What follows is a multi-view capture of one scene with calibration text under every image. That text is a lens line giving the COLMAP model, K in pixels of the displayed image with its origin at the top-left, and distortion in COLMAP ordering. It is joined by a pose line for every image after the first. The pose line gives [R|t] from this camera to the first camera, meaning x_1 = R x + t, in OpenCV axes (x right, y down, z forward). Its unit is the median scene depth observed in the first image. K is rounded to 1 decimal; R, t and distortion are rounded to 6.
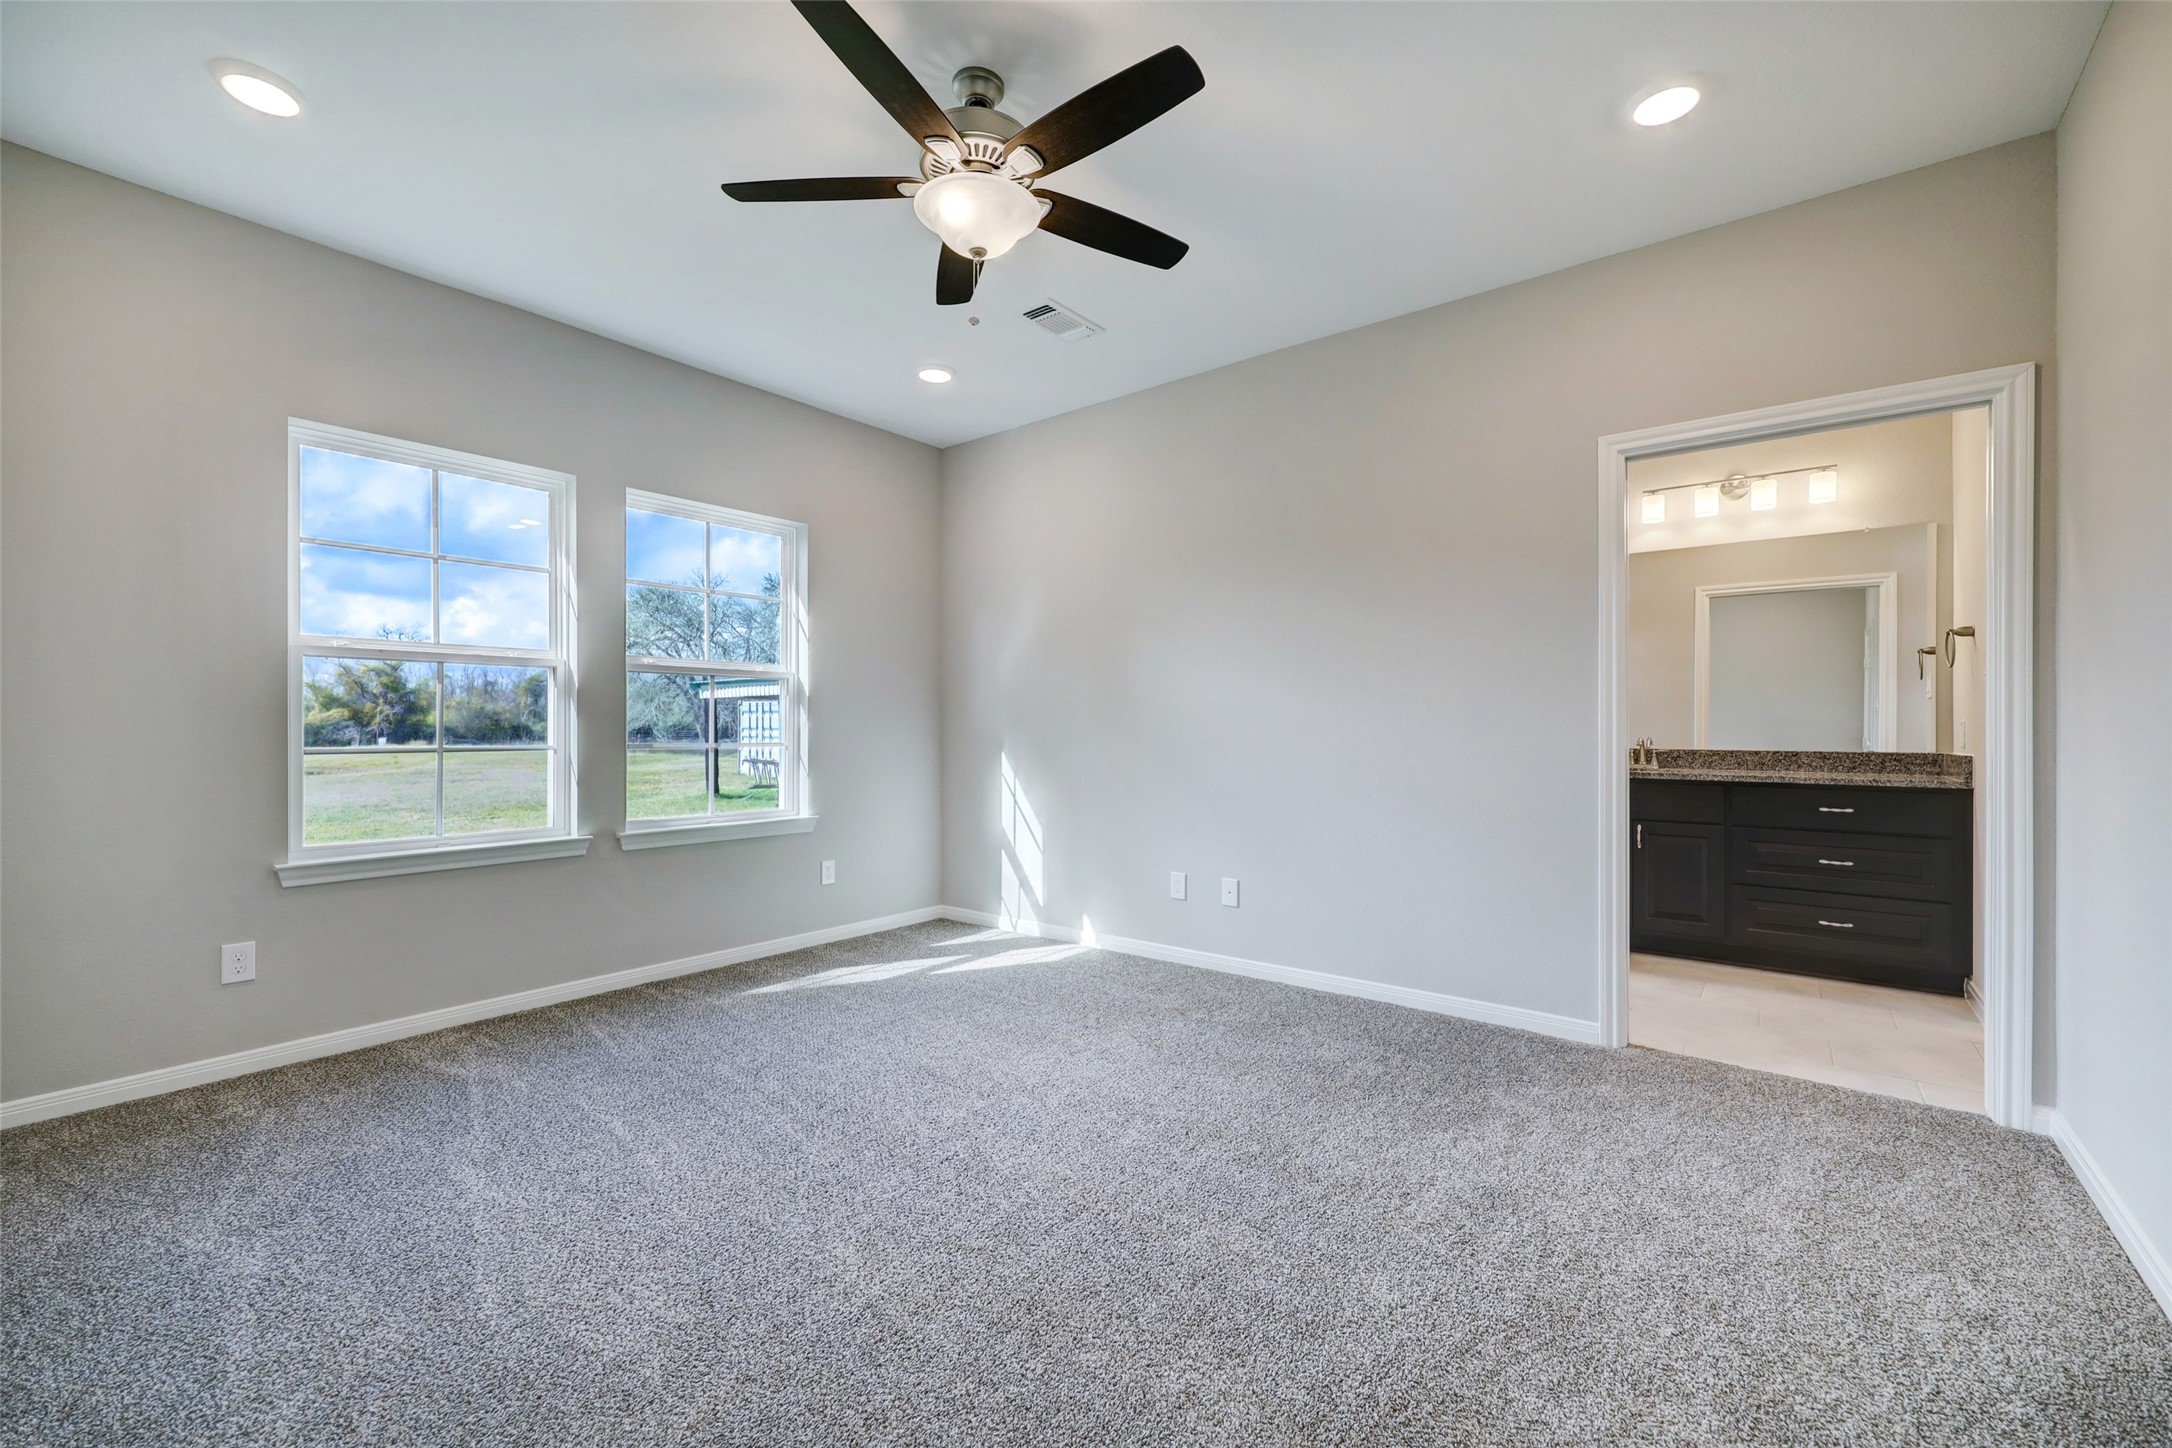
lens RADIAL K [[892.0, 0, 1089.3], [0, 892.0, 727.0], [0, 0, 1]] dist [-0.001211, 0.001214]
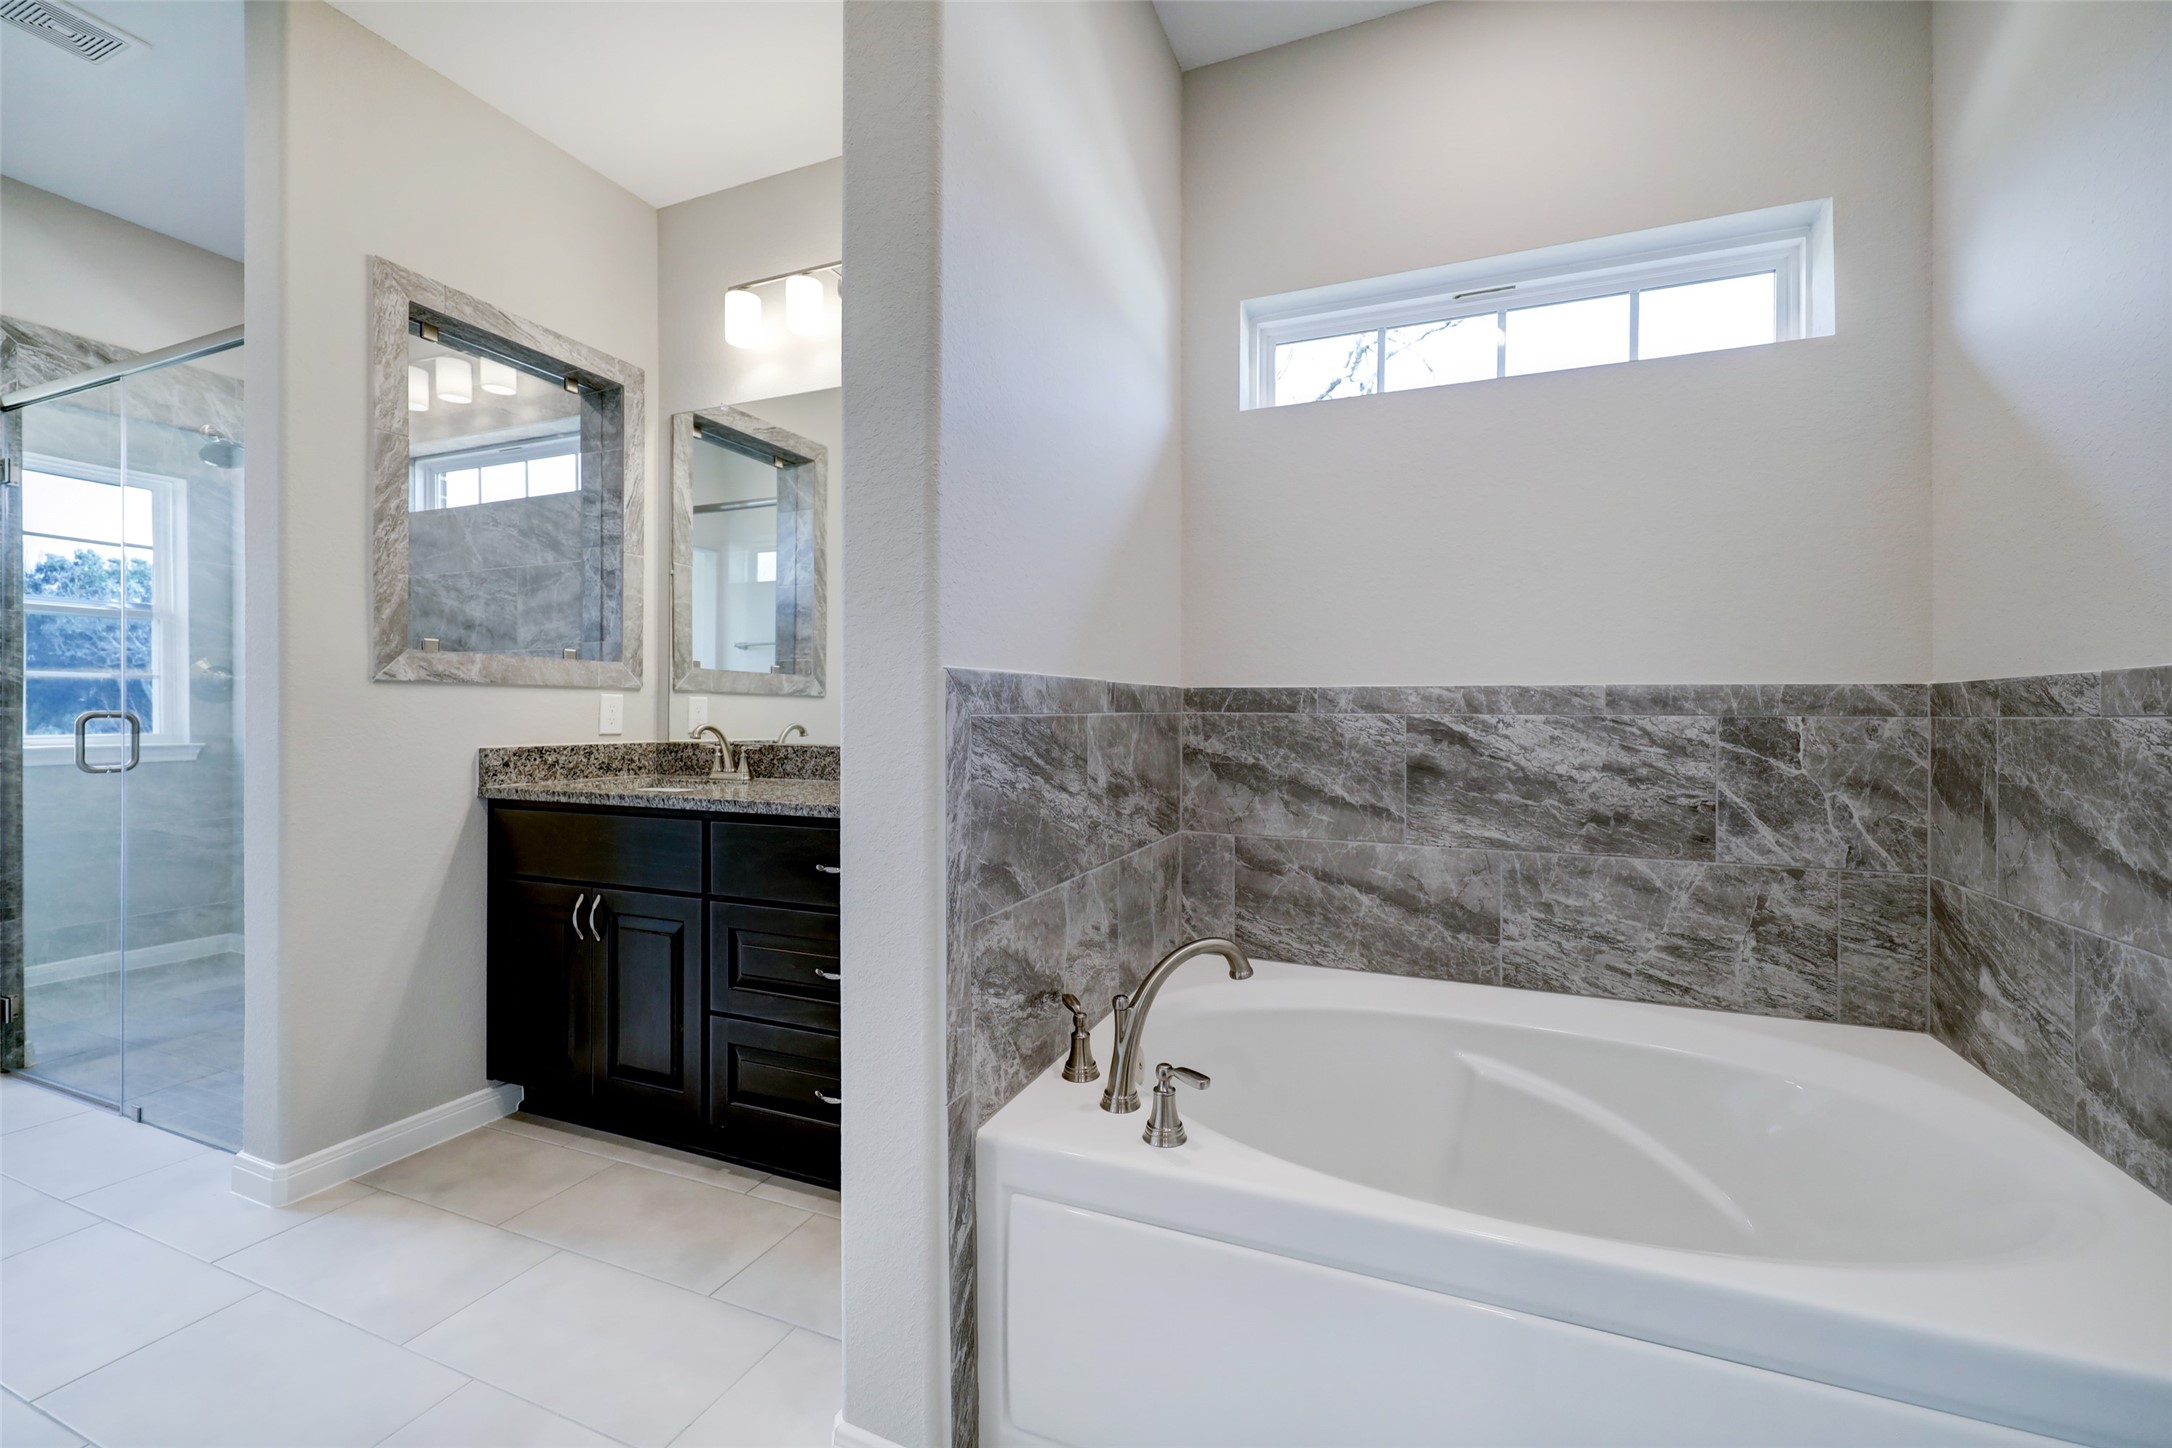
lens RADIAL K [[892.0, 0, 1096.6], [0, 892.0, 711.2], [0, 0, 1]] dist [-0.001211, 0.001214]
pose [[0.959625, 0.002014, 0.281275, 0.189321], [-0.001483, 0.999997, -0.002101, 0.001325], [-0.281279, 0.001599, 0.959625, 0.109279]]
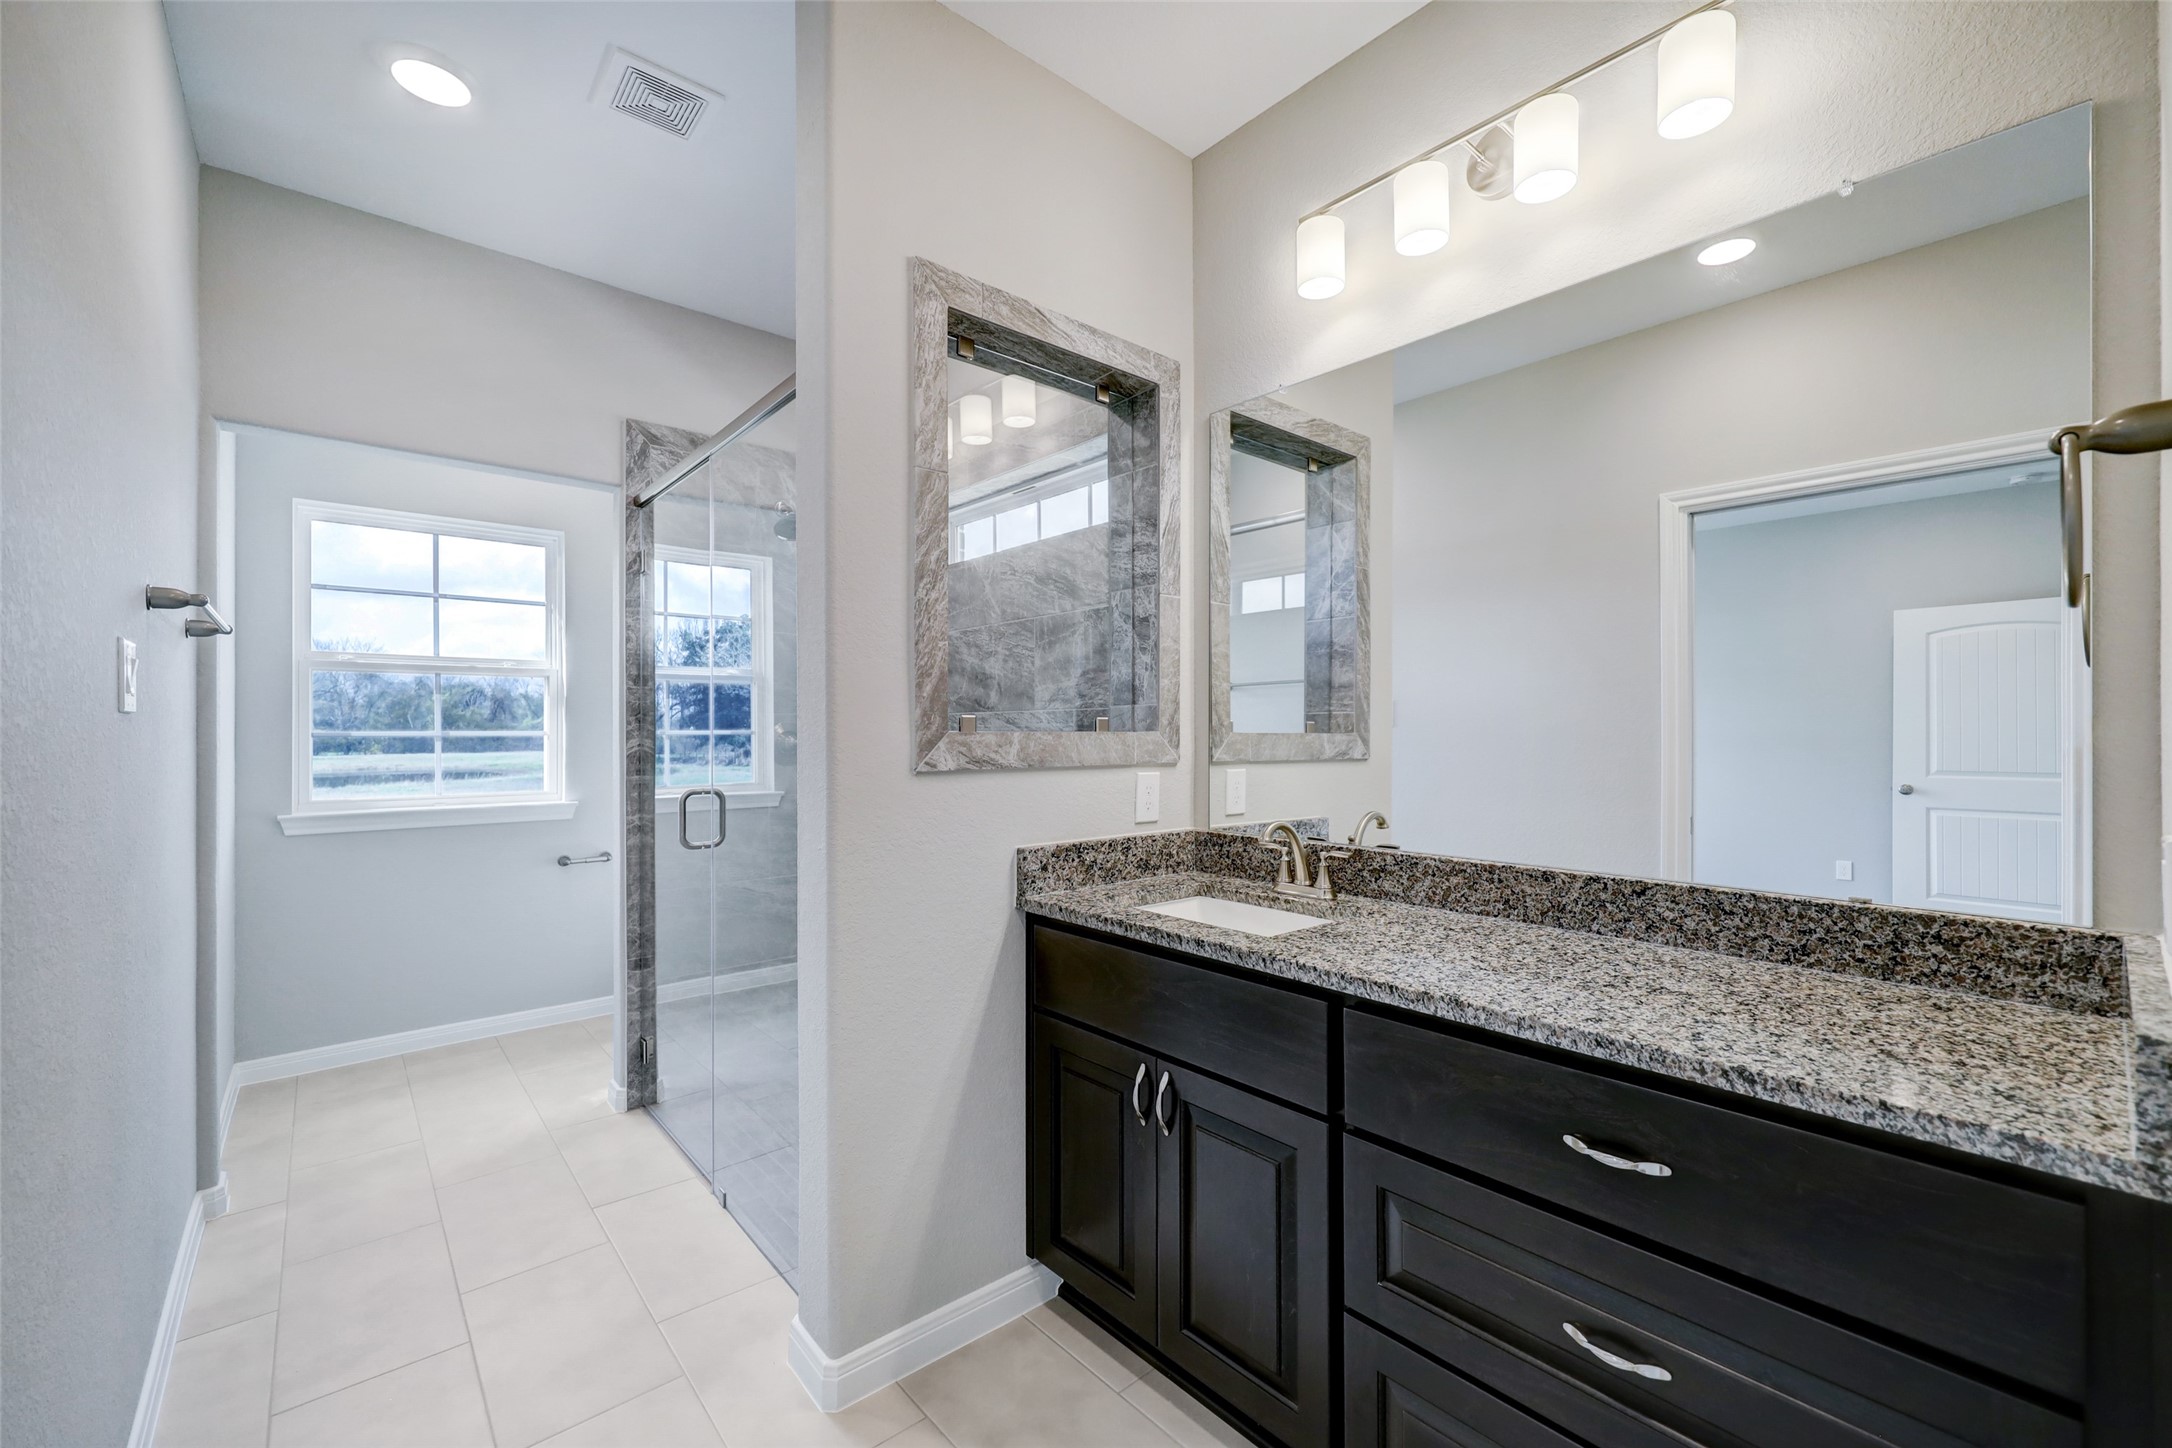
lens RADIAL K [[892.0, 0, 1086.5], [0, 892.0, 728.5], [0, 0, 1]] dist [-0.001211, 0.001214]
pose [[0.982686, -0.002690, -0.185258, 0.165740], [0.001971, 0.999990, -0.004068, -0.007763], [0.185267, 0.003633, 0.982682, 0.160155]]
